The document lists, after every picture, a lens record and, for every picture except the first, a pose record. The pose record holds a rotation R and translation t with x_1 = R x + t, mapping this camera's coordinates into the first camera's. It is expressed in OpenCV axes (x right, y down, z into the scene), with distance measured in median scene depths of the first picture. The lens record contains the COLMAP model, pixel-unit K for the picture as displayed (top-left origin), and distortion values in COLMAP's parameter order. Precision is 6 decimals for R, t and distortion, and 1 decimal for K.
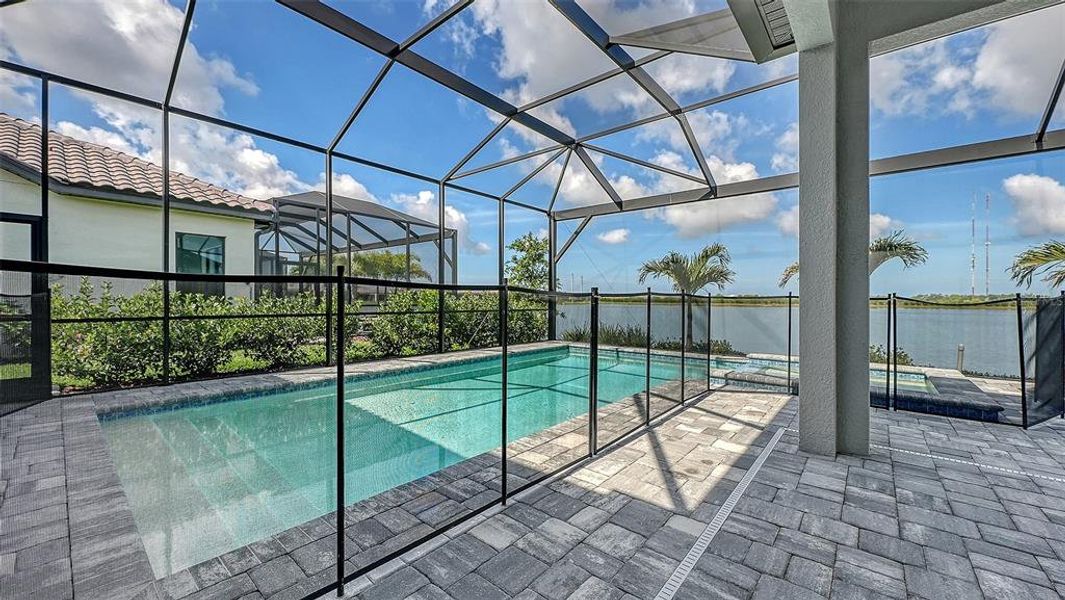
lens RADIAL K [[406.0, 0, 534.8], [0, 406.0, 300.4], [0, 0, 1]] dist [-0.007056, -0.000213]
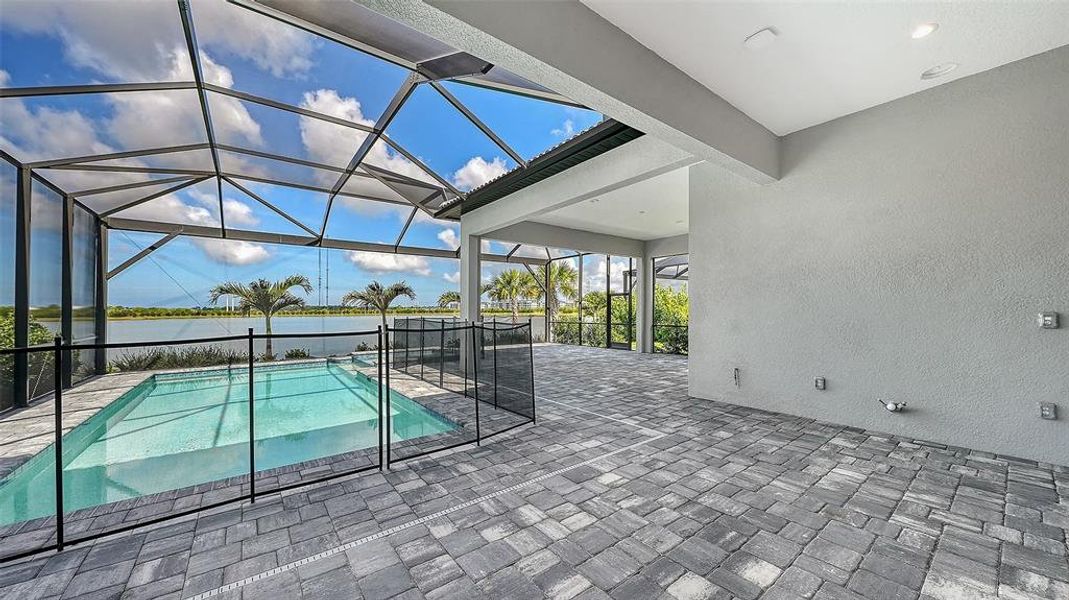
lens RADIAL K [[371.5, 0, 537.8], [0, 371.5, 305.4], [0, 0, 1]] dist [-0.000715, 0.000037]
pose [[0.214510, 0.002634, 0.976718, -0.656379], [0.012606, 0.999906, -0.005465, -0.030716], [-0.976640, 0.013485, 0.214457, -0.015785]]
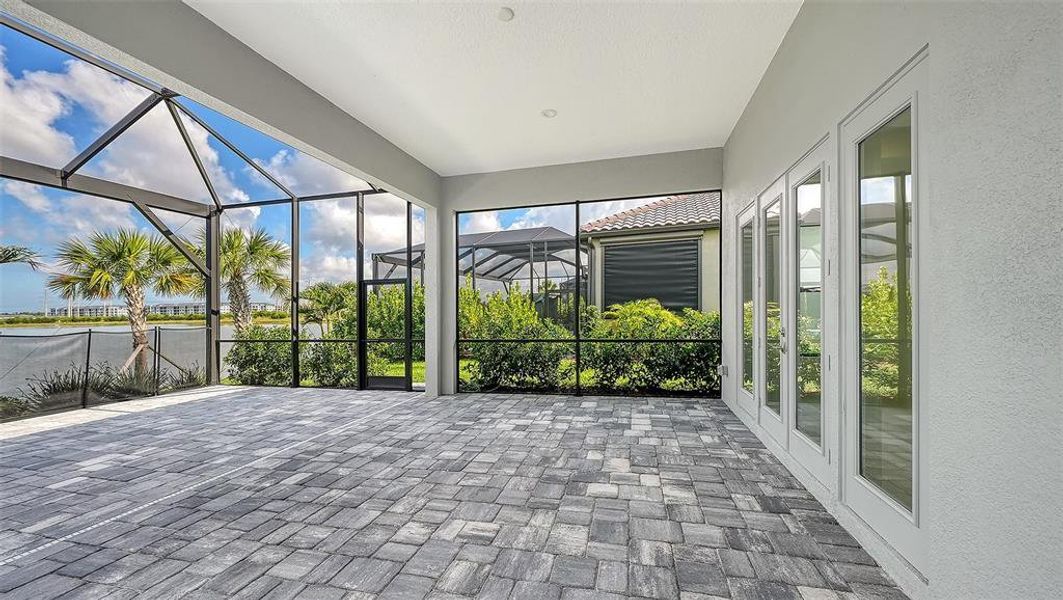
lens RADIAL K [[388.7, 0, 536.9], [0, 388.7, 305.2], [0, 0, 1]] dist [-0.000568, -0.000321]
pose [[-0.438334, 0.009142, 0.898766, 0.071838], [0.022139, 0.999755, 0.000629, -0.024271], [-0.898539, 0.020173, -0.438429, 0.059006]]
